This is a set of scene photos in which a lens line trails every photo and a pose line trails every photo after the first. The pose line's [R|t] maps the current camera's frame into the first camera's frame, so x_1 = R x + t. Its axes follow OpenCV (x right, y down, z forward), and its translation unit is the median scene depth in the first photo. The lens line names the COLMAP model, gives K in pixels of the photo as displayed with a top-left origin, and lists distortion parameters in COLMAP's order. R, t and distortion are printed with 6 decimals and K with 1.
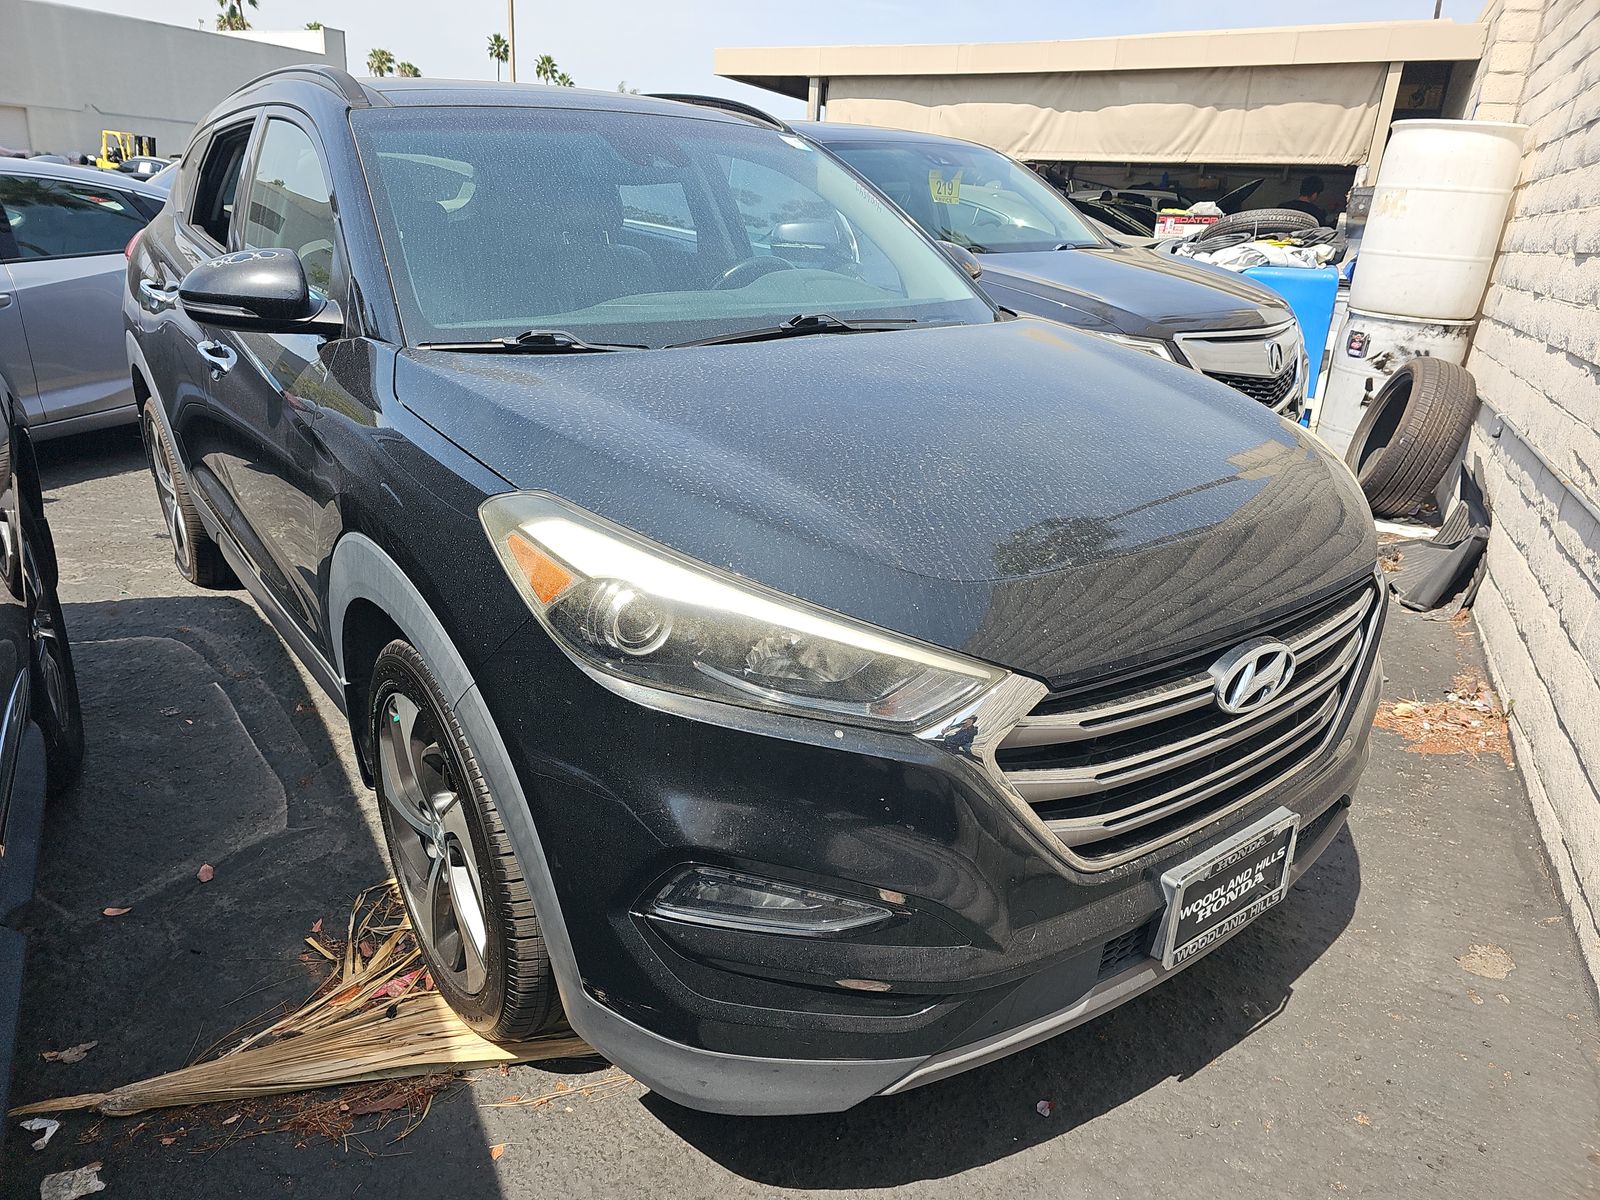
lens RADIAL K [[1071.3, 0, 797.0], [0, 1071.3, 605.7], [0, 0, 1]] dist [0.040204, -0.037061]
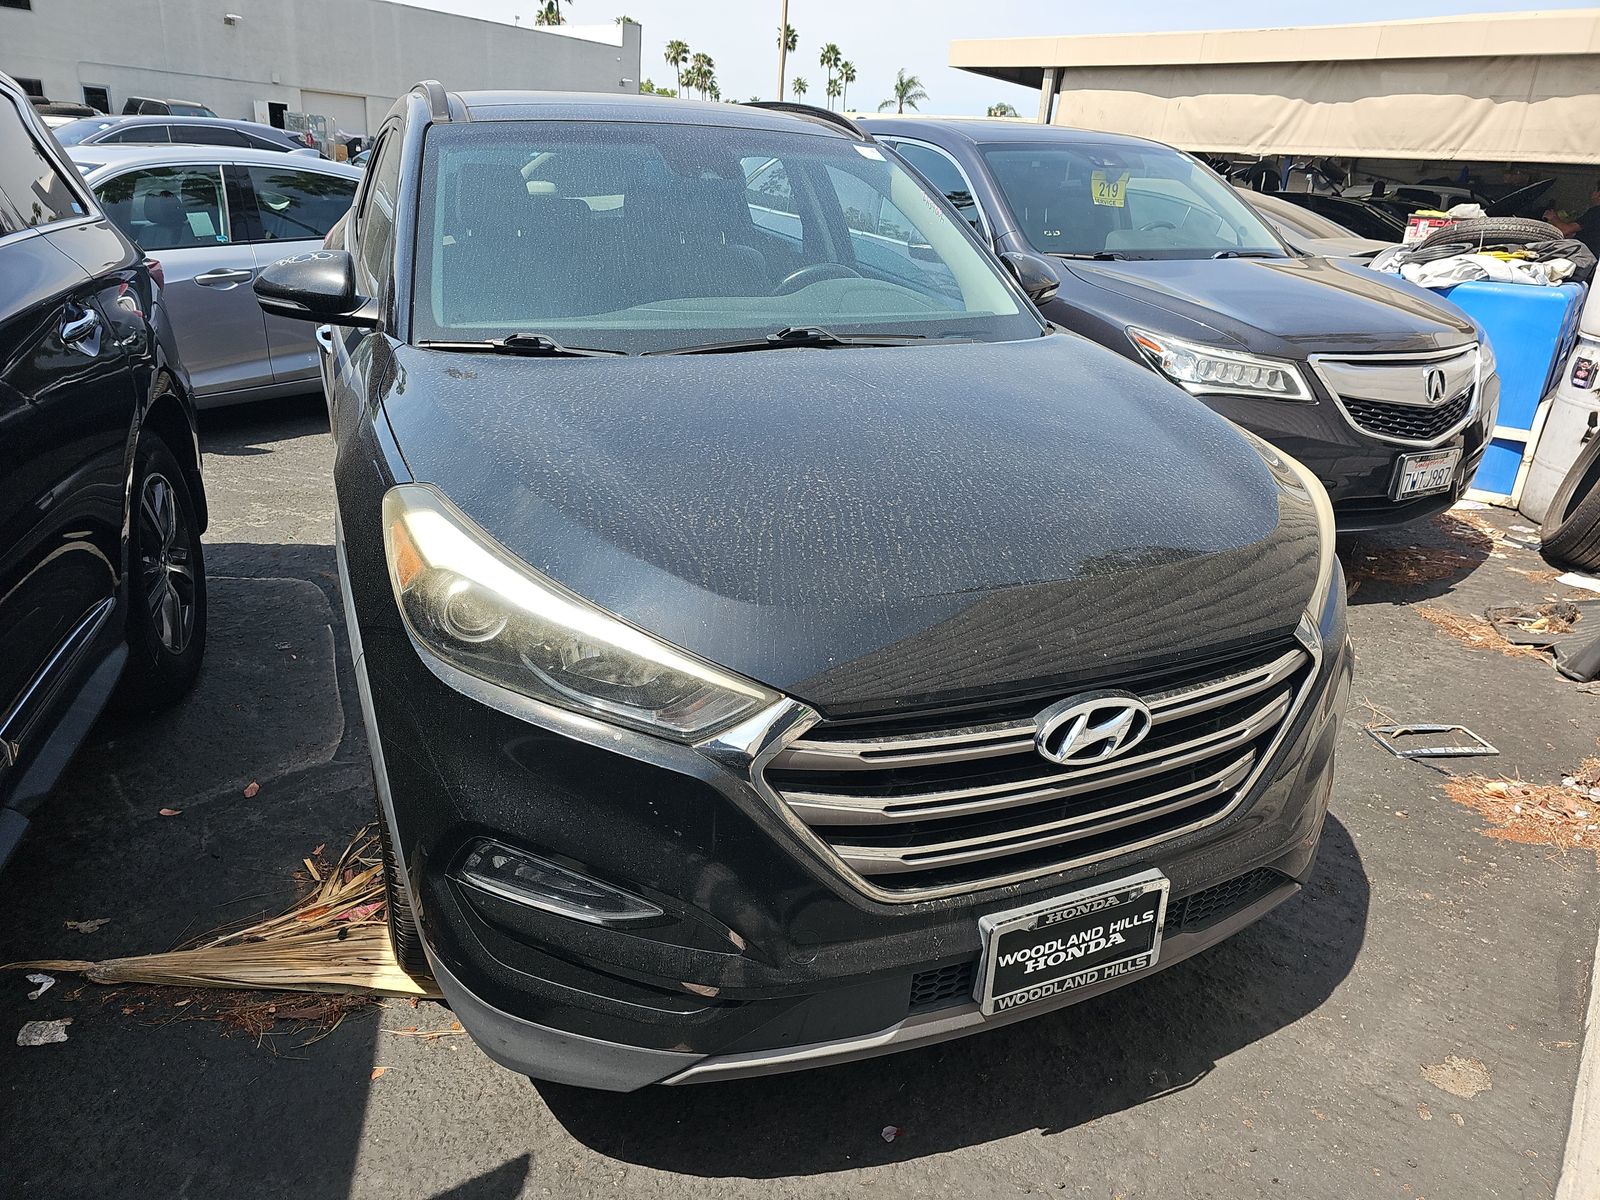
lens RADIAL K [[1071.3, 0, 793.5], [0, 1071.3, 591.4], [0, 0, 1]] dist [0.040204, -0.037061]
pose [[0.973351, 0.094262, -0.209053, 0.268717], [-0.094482, 0.995486, 0.008956, -0.031365], [0.208954, 0.011035, 0.977863, -0.002516]]
